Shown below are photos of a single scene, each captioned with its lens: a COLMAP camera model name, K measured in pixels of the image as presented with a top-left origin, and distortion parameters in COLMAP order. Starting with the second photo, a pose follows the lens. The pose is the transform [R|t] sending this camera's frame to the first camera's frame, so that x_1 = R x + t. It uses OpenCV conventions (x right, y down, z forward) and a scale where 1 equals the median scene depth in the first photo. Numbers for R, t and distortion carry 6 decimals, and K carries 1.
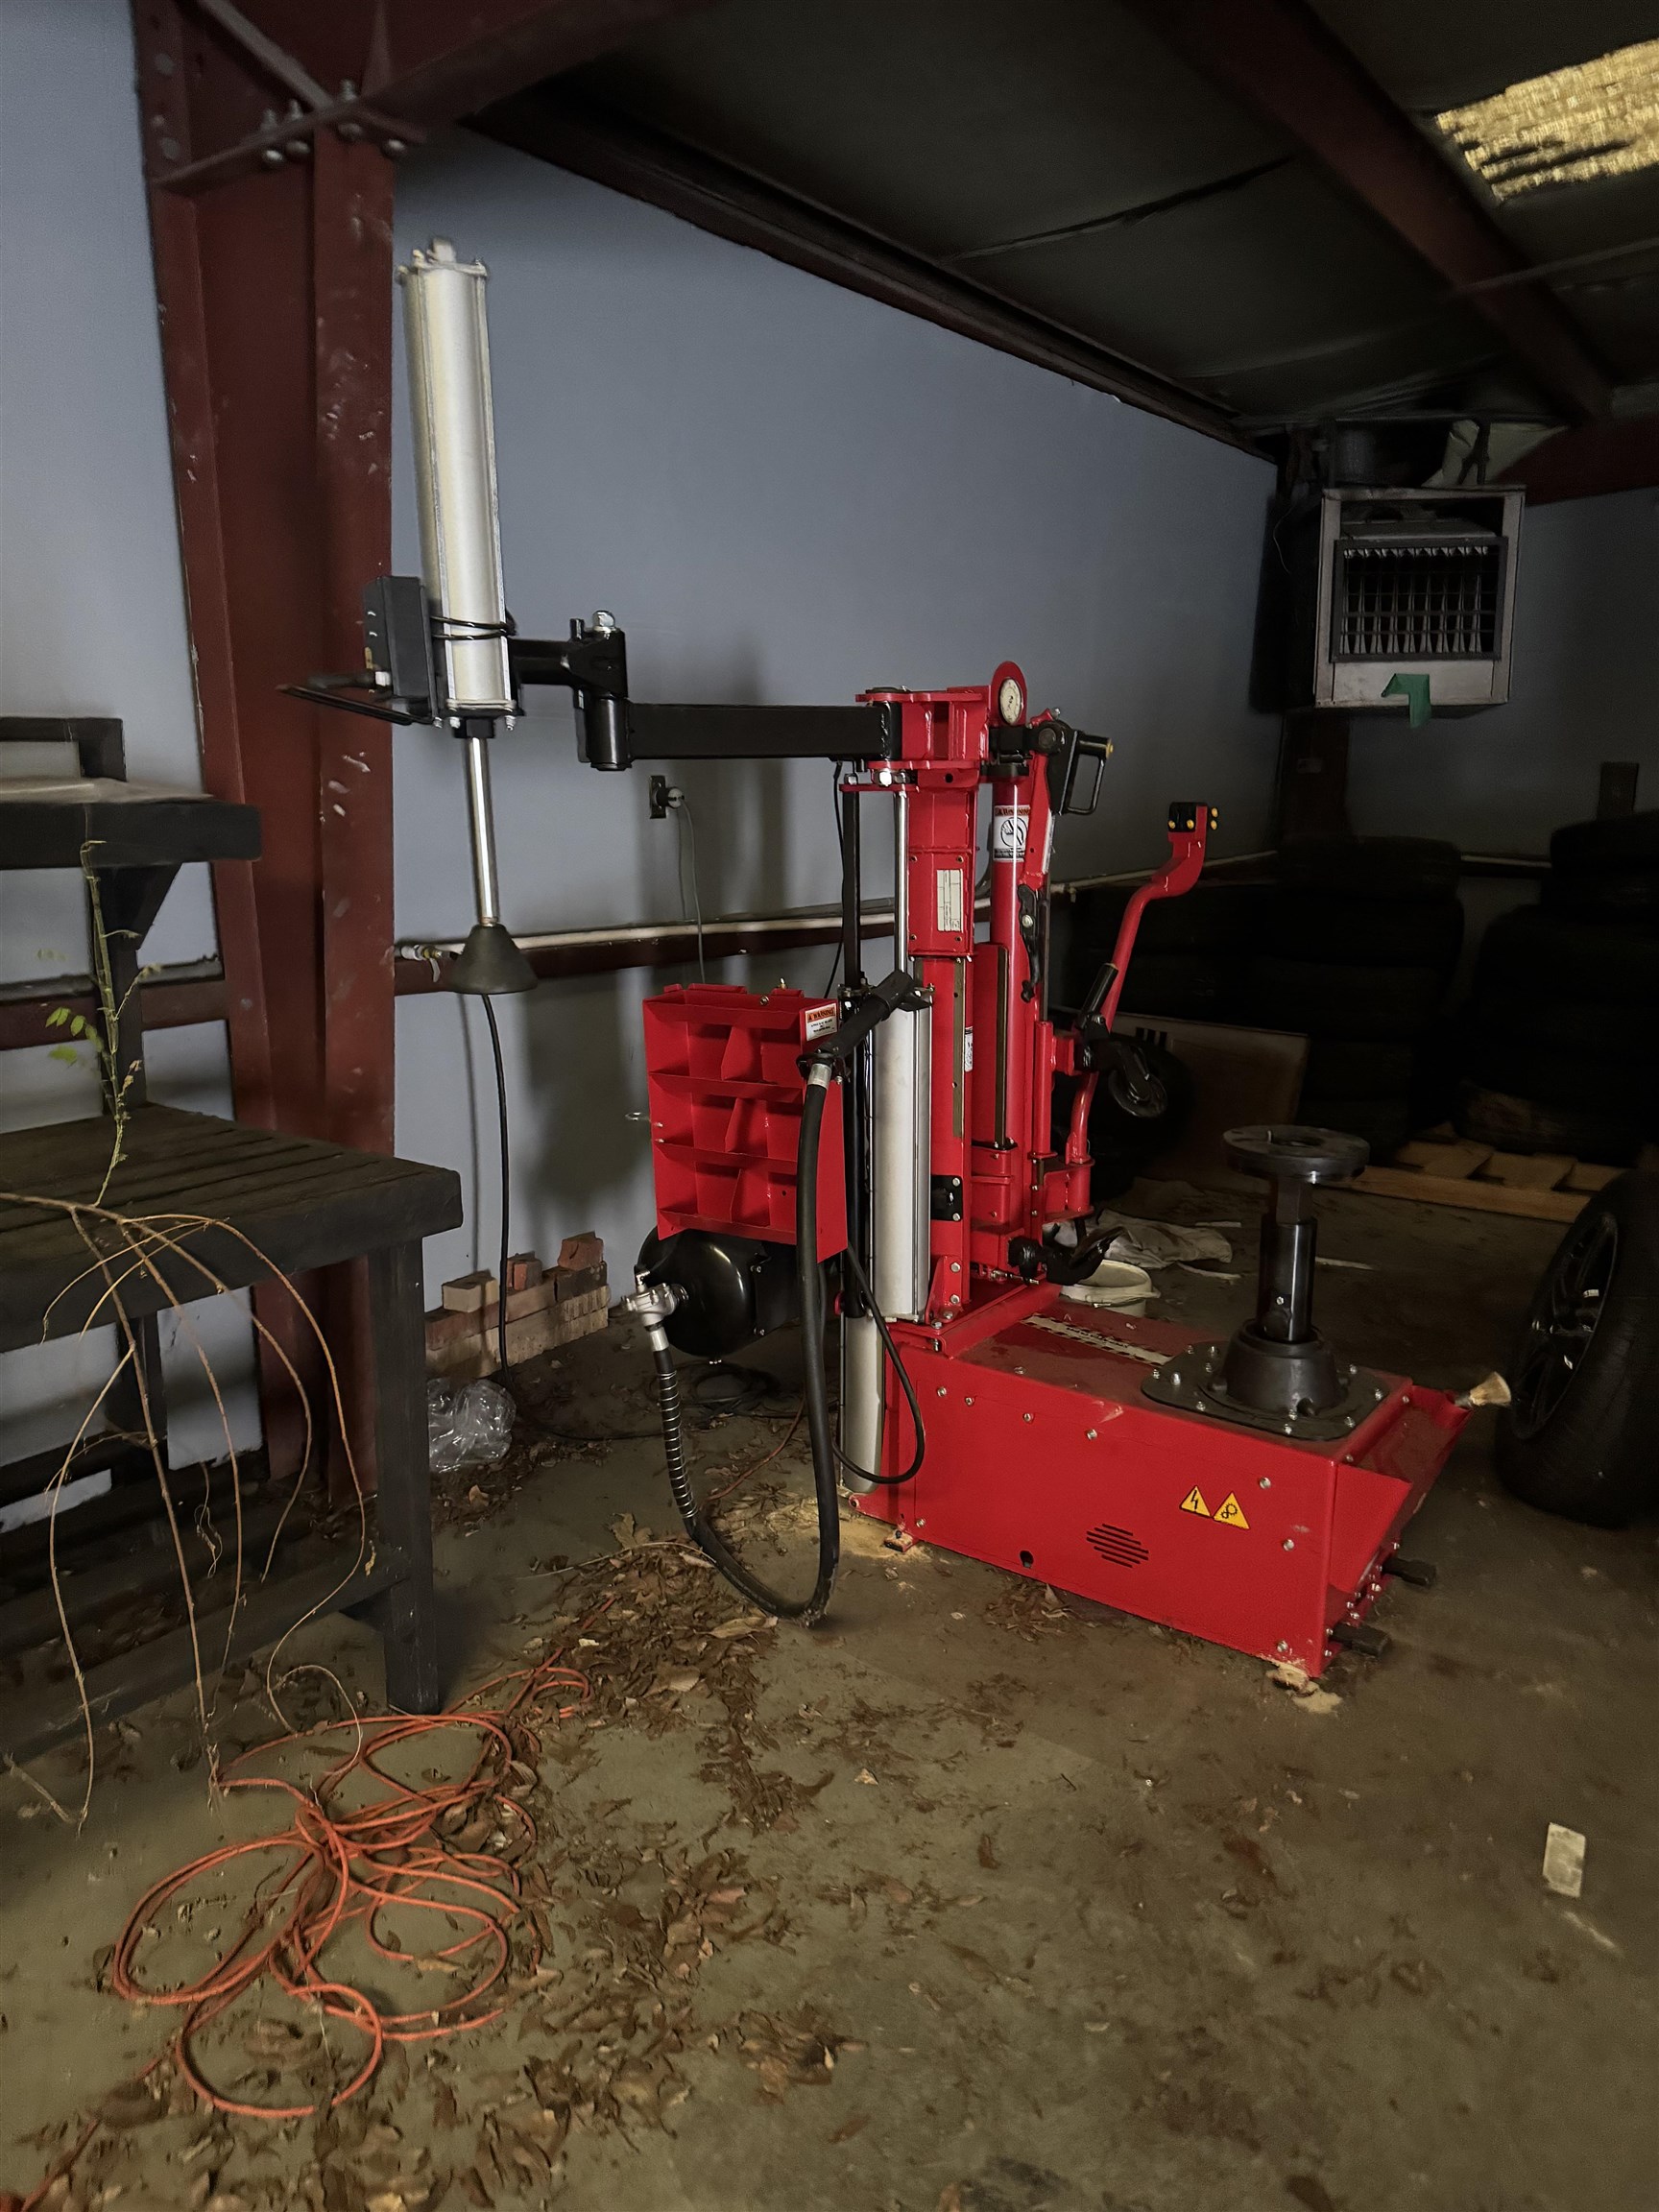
lens RADIAL K [[1558.1, 0, 812.4], [0, 1558.1, 1118.8], [0, 0, 1]] dist [0.018434, -0.025125]
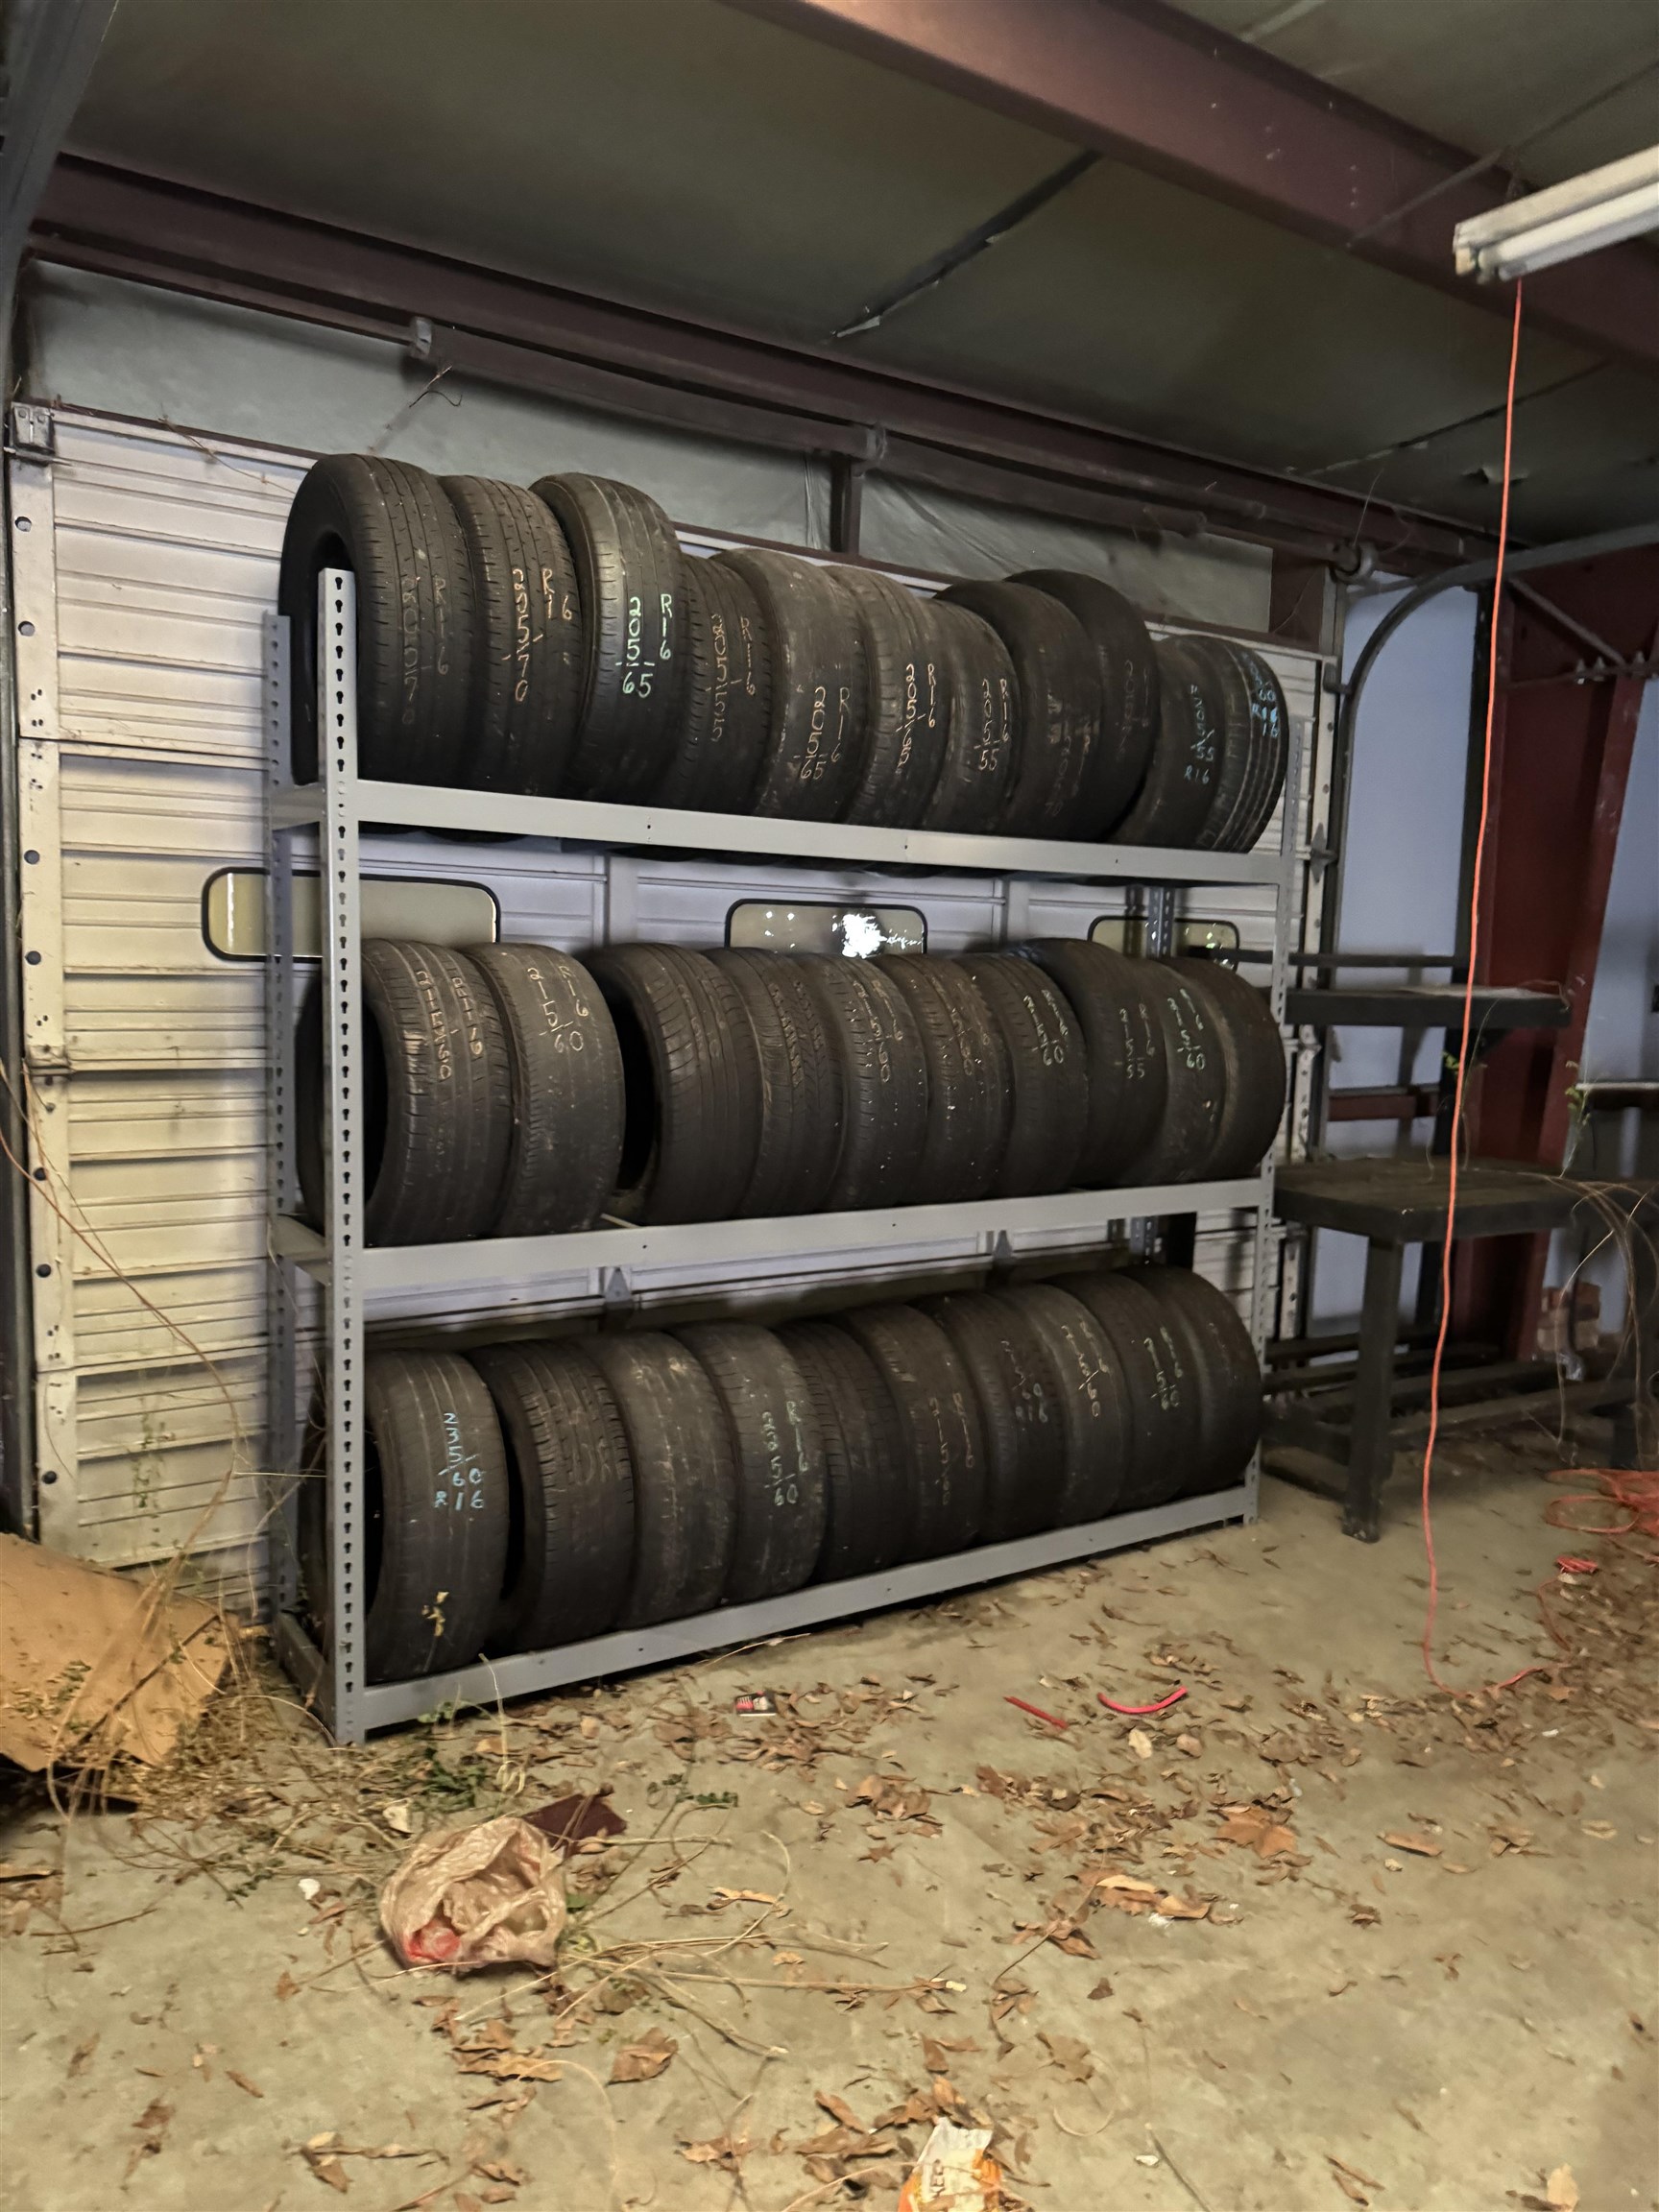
lens RADIAL K [[1558.1, 0, 835.4], [0, 1558.1, 1118.5], [0, 0, 1]] dist [0.018434, -0.025125]
pose [[0.930317, 0.062213, -0.361441, -0.412274], [-0.102429, 0.990367, -0.093175, 0.191381], [0.352163, 0.123704, 0.927728, -0.973699]]
